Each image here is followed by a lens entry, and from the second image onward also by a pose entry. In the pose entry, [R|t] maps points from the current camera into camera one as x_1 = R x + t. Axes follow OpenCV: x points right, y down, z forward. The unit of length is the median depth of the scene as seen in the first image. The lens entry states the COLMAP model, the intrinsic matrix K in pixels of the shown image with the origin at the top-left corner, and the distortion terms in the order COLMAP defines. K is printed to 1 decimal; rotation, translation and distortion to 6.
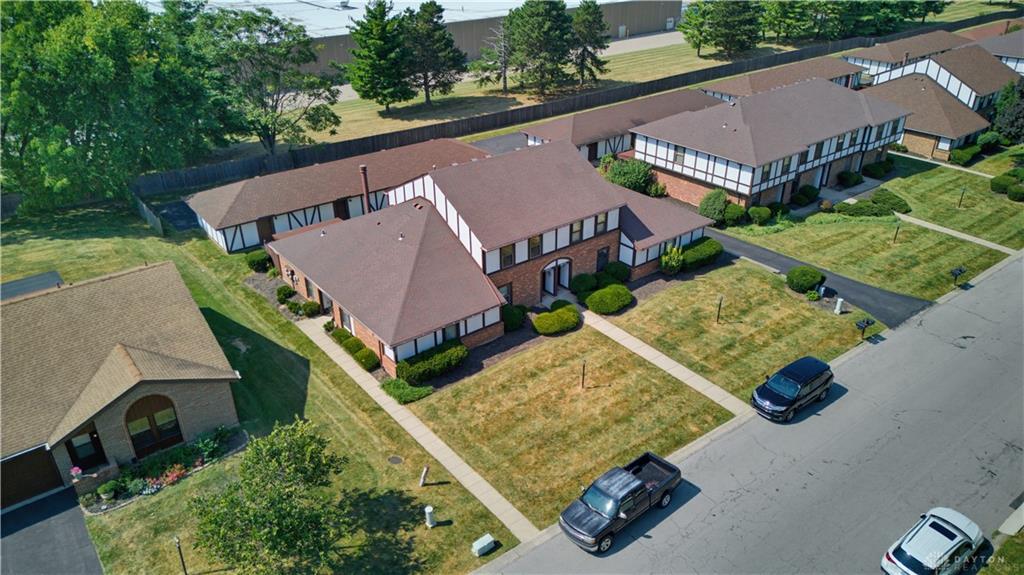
lens RADIAL K [[720.5, 0, 514.7], [0, 720.5, 287.1], [0, 0, 1]] dist [0.055984, -0.006986]
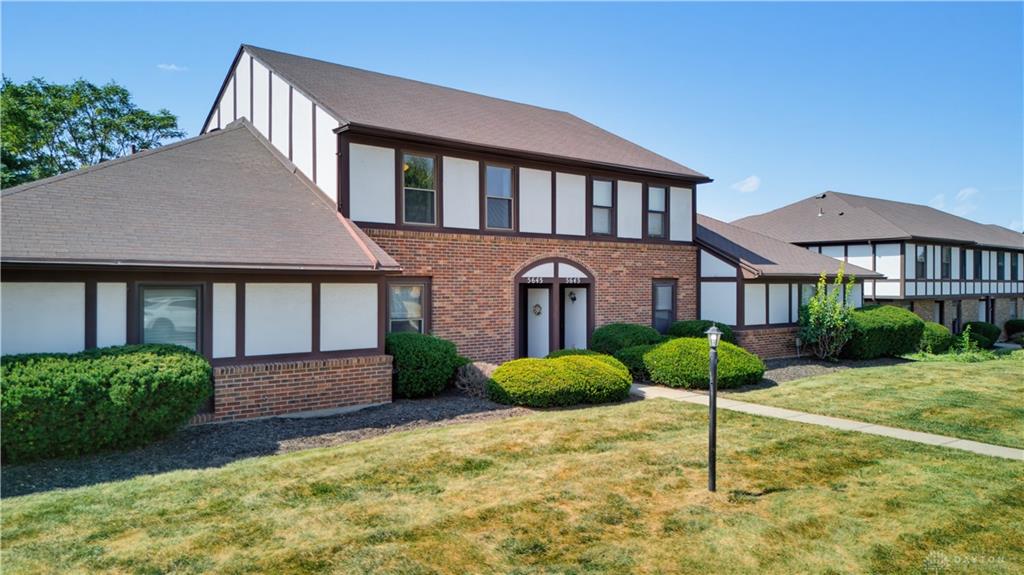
lens RADIAL K [[720.5, 0, 514.7], [0, 720.5, 287.1], [0, 0, 1]] dist [0.055984, -0.006986]
pose [[0.999651, 0.012272, 0.023393, 0.026761], [-0.000008, 0.885683, -0.464290, 0.150185], [-0.026416, 0.464128, 0.885374, 0.651457]]
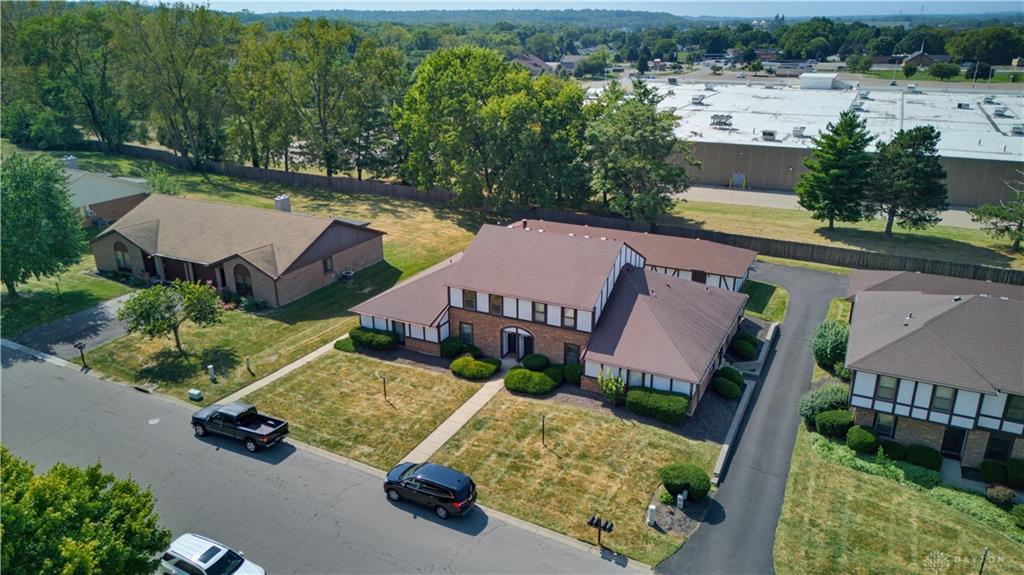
lens RADIAL K [[720.5, 0, 514.7], [0, 720.5, 287.1], [0, 0, 1]] dist [0.055984, -0.006986]
pose [[0.429083, 0.319628, -0.844823, 0.950282], [-0.428133, 0.895529, 0.121365, -0.221722], [0.795355, 0.309621, 0.521099, 0.393900]]
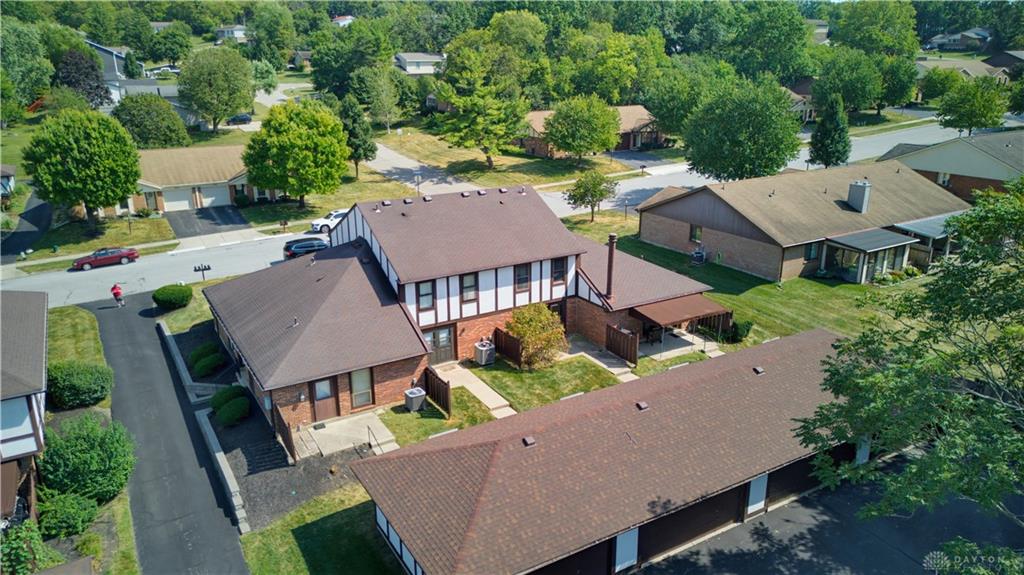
lens RADIAL K [[720.5, 0, 514.7], [0, 720.5, 287.1], [0, 0, 1]] dist [0.055984, -0.006986]
pose [[-0.991817, -0.022649, 0.125646, -0.218337], [0.074622, 0.695693, 0.714453, -0.749308], [-0.103592, 0.717982, -0.688310, 1.714861]]
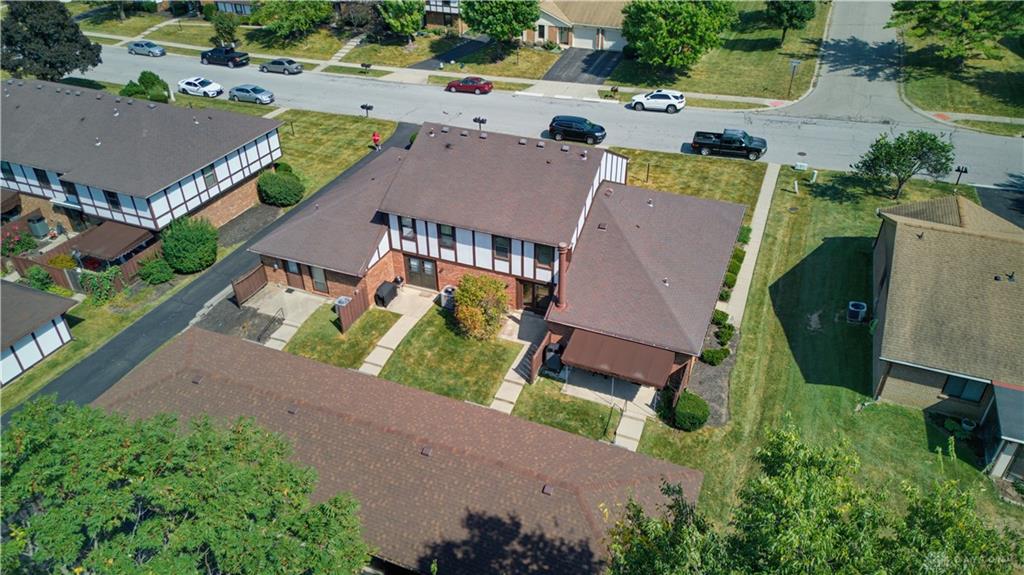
lens RADIAL K [[720.5, 0, 514.7], [0, 720.5, 287.1], [0, 0, 1]] dist [0.055984, -0.006986]
pose [[-0.491559, -0.474405, 0.730280, -0.766600], [0.422687, 0.603207, 0.676371, -0.677793], [-0.761384, 0.641156, -0.095987, 1.212678]]
